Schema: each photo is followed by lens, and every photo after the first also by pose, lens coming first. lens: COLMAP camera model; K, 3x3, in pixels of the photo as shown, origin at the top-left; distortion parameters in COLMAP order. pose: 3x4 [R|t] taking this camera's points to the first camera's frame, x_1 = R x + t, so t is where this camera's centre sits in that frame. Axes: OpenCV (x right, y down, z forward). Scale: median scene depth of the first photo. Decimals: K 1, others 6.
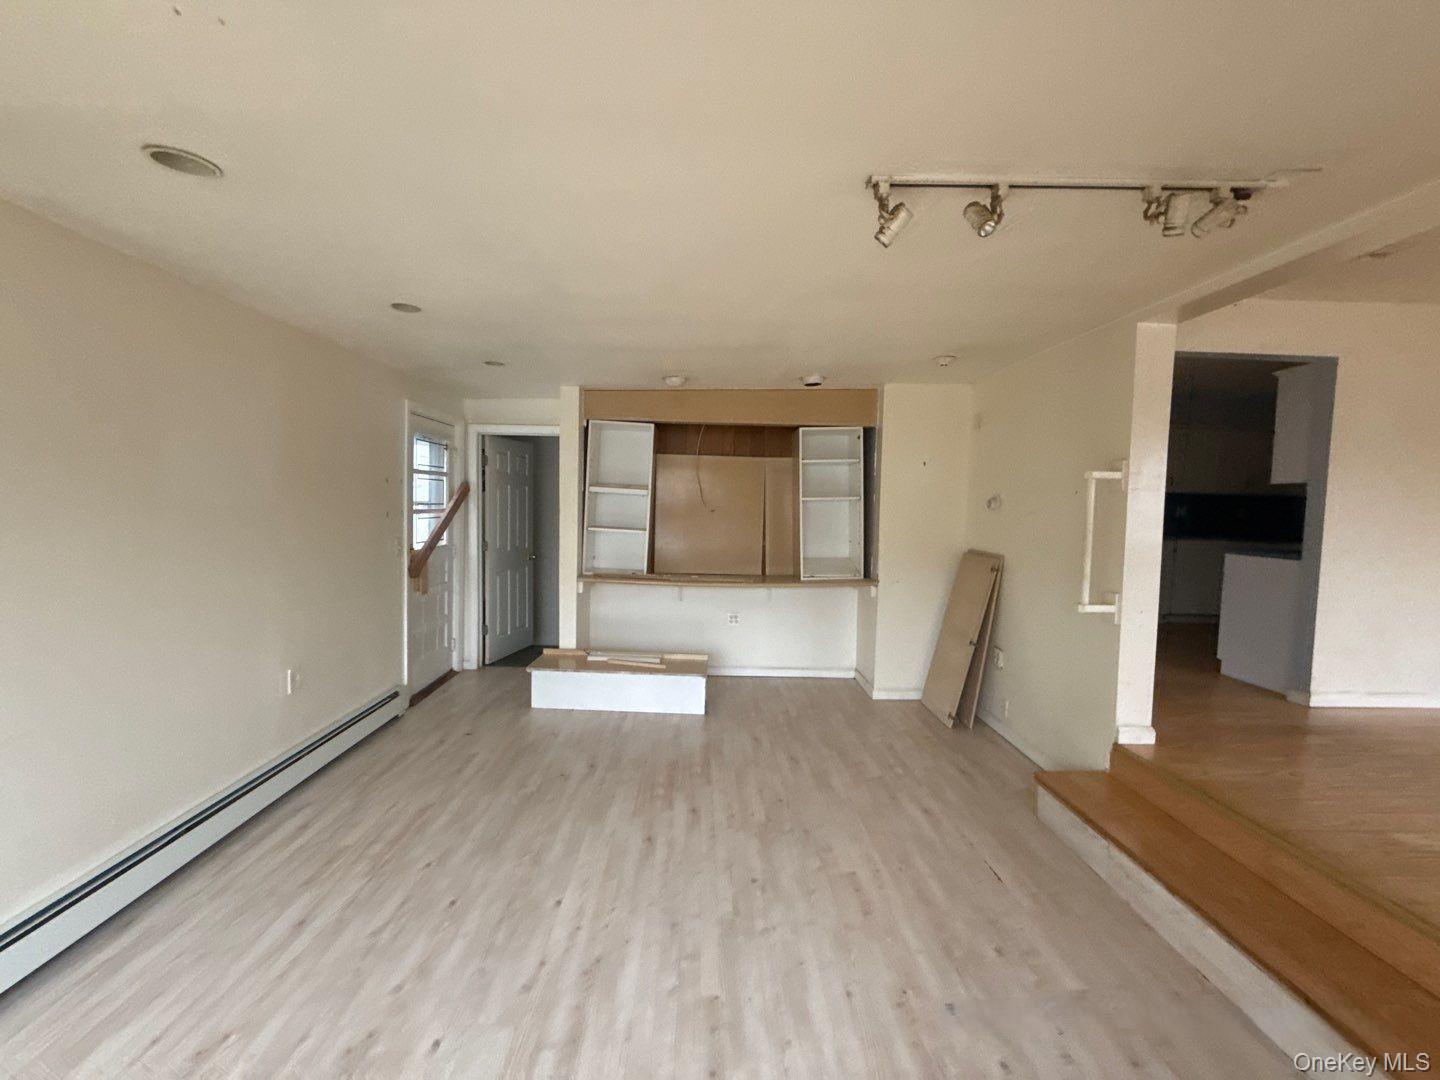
lens RADIAL K [[573.4, 0, 720.0], [0, 573.4, 540.0], [0, 0, 1]] dist [-0.000931, -0.000106]
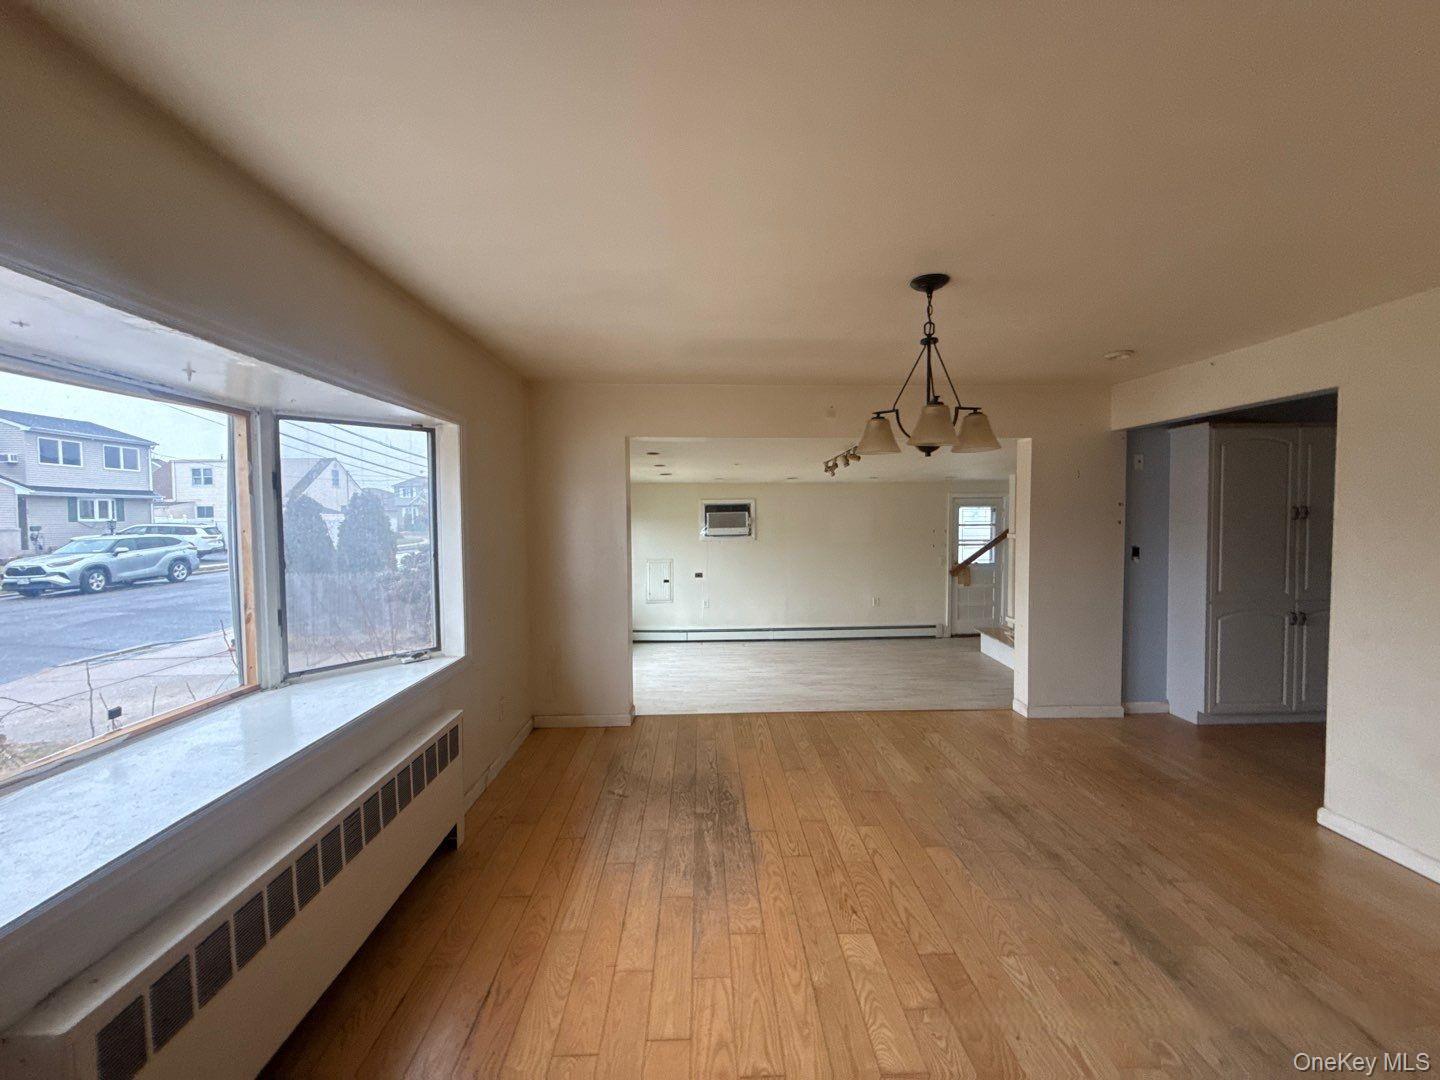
lens RADIAL K [[573.4, 0, 720.0], [0, 573.4, 540.0], [0, 0, 1]] dist [-0.000931, -0.000106]
pose [[0.008856, 0.022365, -0.999711, 2.076934], [-0.054902, 0.998253, 0.021846, -0.085233], [0.998452, 0.054692, 0.010068, 0.157862]]
